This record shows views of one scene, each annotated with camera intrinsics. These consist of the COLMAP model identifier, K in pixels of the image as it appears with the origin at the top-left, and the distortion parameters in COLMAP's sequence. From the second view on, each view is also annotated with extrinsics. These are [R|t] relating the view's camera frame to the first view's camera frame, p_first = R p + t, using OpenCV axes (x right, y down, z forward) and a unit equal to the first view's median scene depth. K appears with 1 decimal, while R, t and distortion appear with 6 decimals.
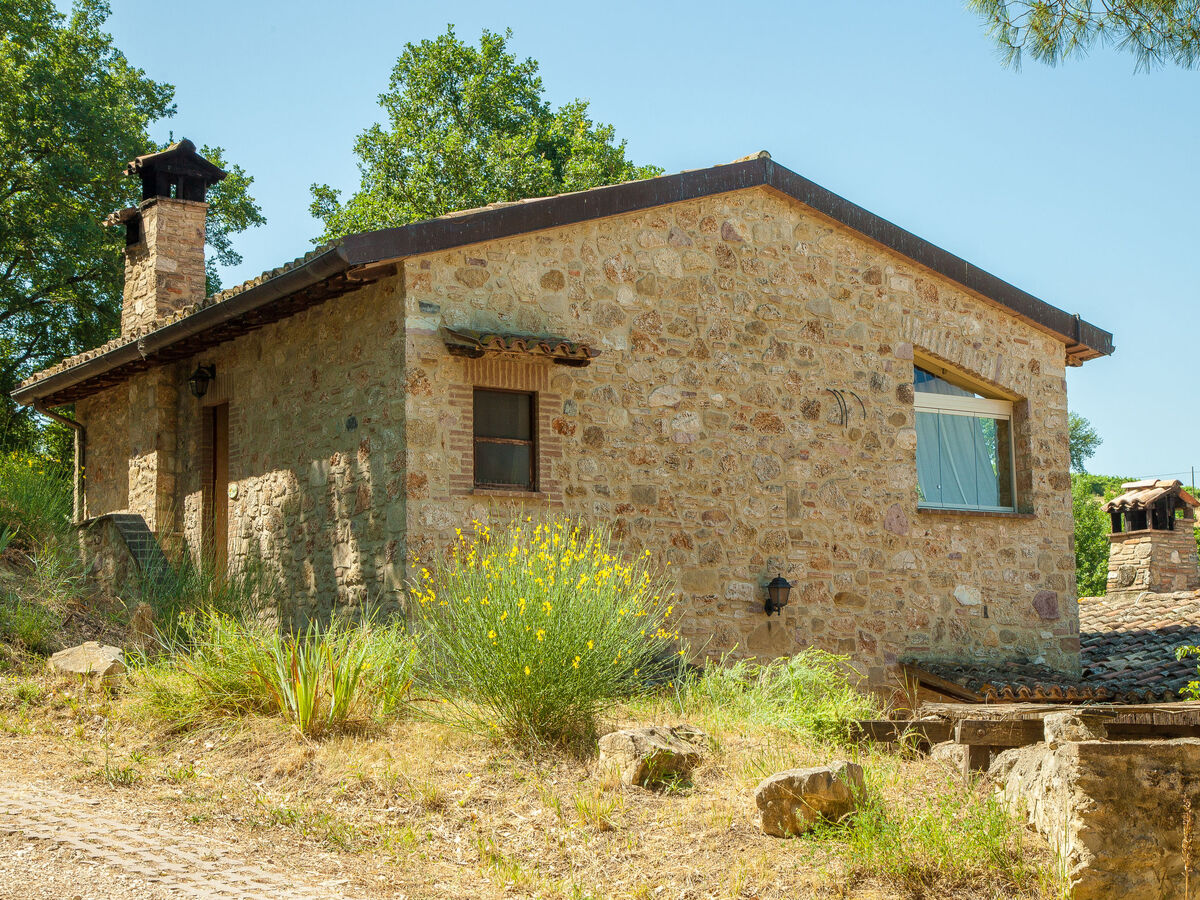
lens RADIAL K [[2075.5, 0, 600.0], [0, 2075.5, 450.0], [0, 0, 1]] dist [0.206953, -0.075158]
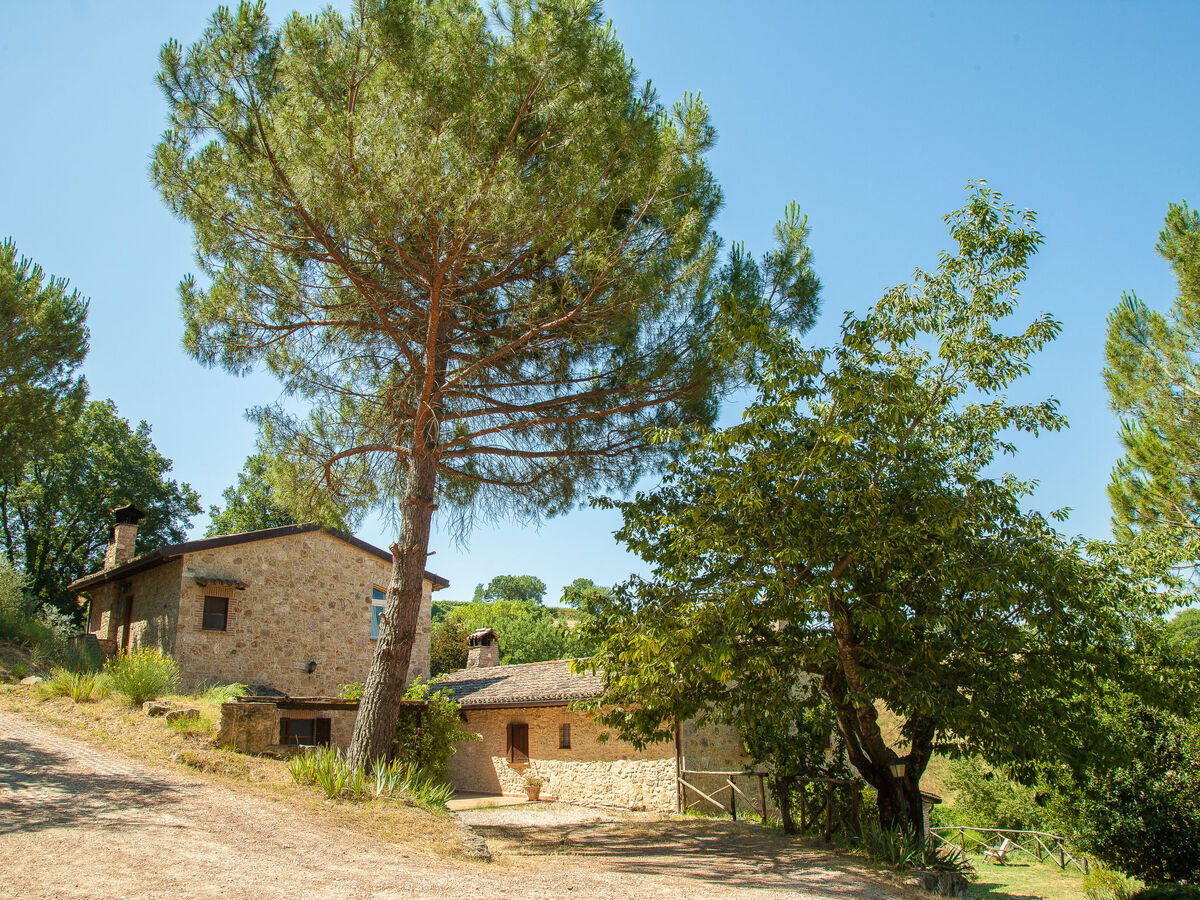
lens RADIAL K [[935.3, 0, 600.0], [0, 935.3, 450.0], [0, 0, 1]] dist [-0.107751, 0.055163]
pose [[0.981761, 0.050707, 0.183232, 0.228031], [-0.021235, 0.986992, -0.159359, -0.036126], [-0.188929, 0.152561, 0.970067, -0.407743]]
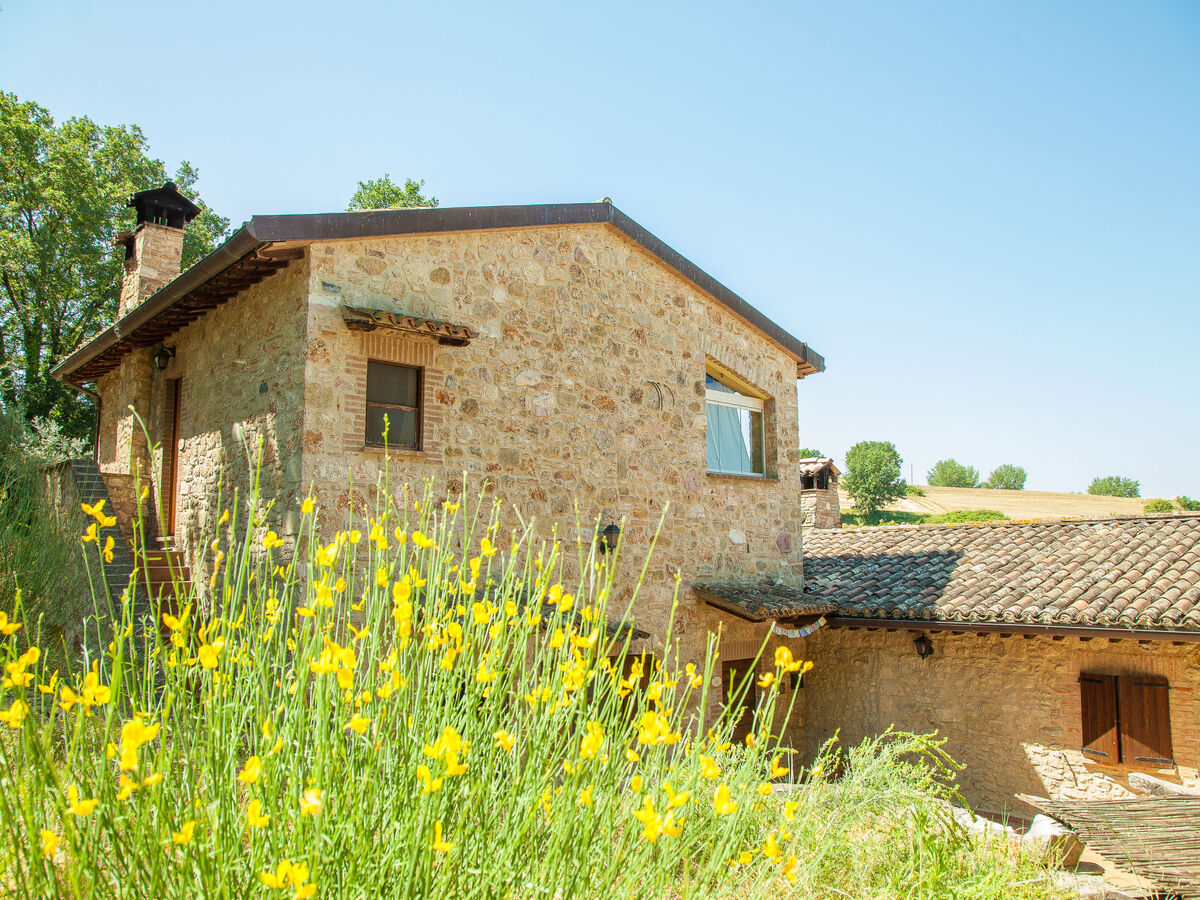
lens RADIAL K [[935.3, 0, 600.0], [0, 935.3, 450.0], [0, 0, 1]] dist [-0.107751, 0.055163]
pose [[0.988641, 0.030927, 0.147081, -0.006896], [-0.032177, 0.999463, 0.006124, 0.011949], [-0.146813, -0.010787, 0.989105, 0.424722]]
